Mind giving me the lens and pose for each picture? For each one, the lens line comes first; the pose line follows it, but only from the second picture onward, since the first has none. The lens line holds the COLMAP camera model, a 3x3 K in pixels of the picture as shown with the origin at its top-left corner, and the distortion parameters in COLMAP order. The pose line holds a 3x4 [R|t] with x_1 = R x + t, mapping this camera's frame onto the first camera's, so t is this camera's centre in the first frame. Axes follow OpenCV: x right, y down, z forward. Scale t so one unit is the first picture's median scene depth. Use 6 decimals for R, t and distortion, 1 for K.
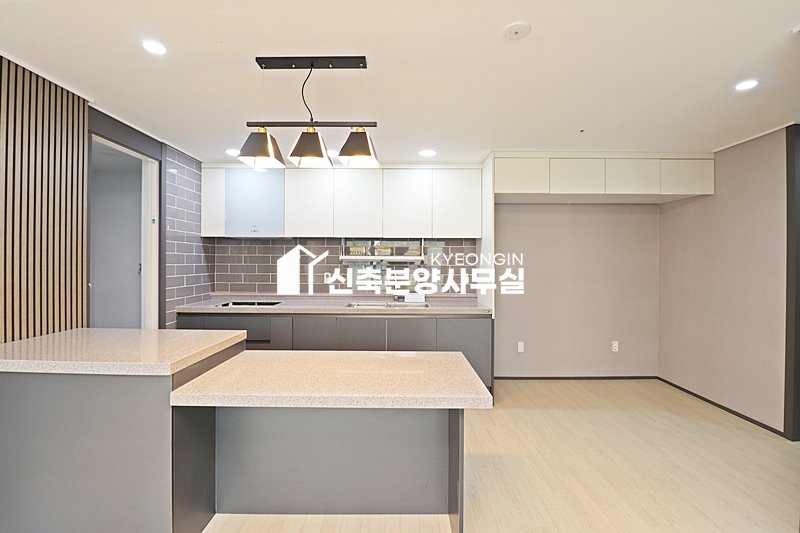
lens RADIAL K [[373.7, 0, 398.8], [0, 373.7, 261.4], [0, 0, 1]] dist [0.017961, -0.022047]
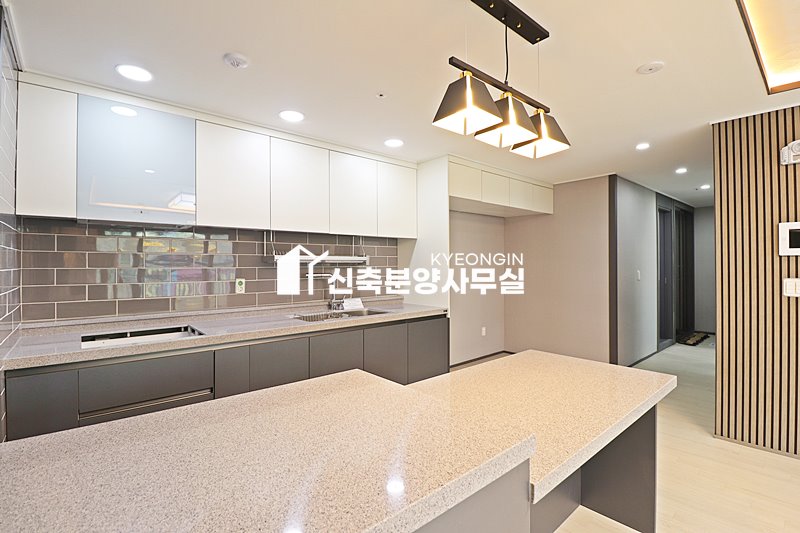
lens RADIAL K [[373.7, 0, 398.8], [0, 373.7, 261.4], [0, 0, 1]] dist [0.017961, -0.022047]
pose [[0.751037, -0.001964, 0.660257, -0.520275], [0.004538, 0.999987, -0.002187, -0.000056], [-0.660244, 0.004639, 0.751037, 0.312573]]
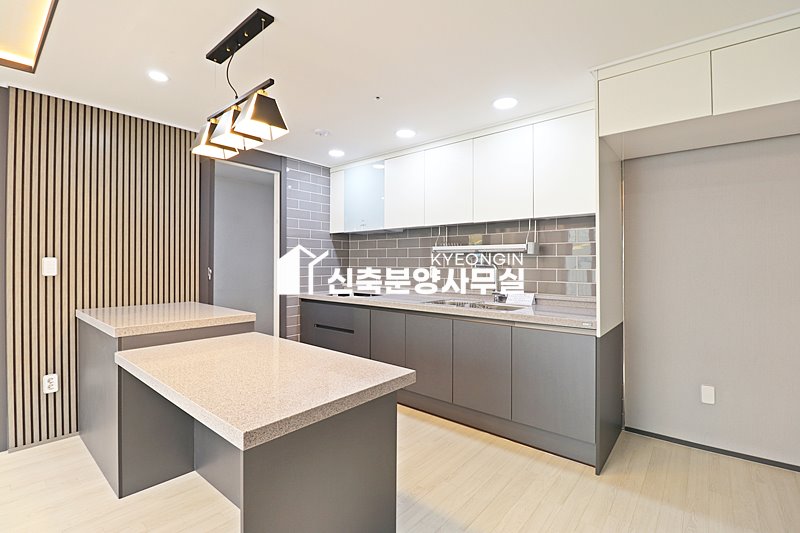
lens RADIAL K [[373.7, 0, 398.8], [0, 373.7, 261.4], [0, 0, 1]] dist [0.017961, -0.022047]
pose [[0.763428, -0.007392, -0.645851, 0.398963], [0.003494, 0.999967, -0.007316, 0.030058], [0.645884, 0.003329, 0.763428, 0.297257]]
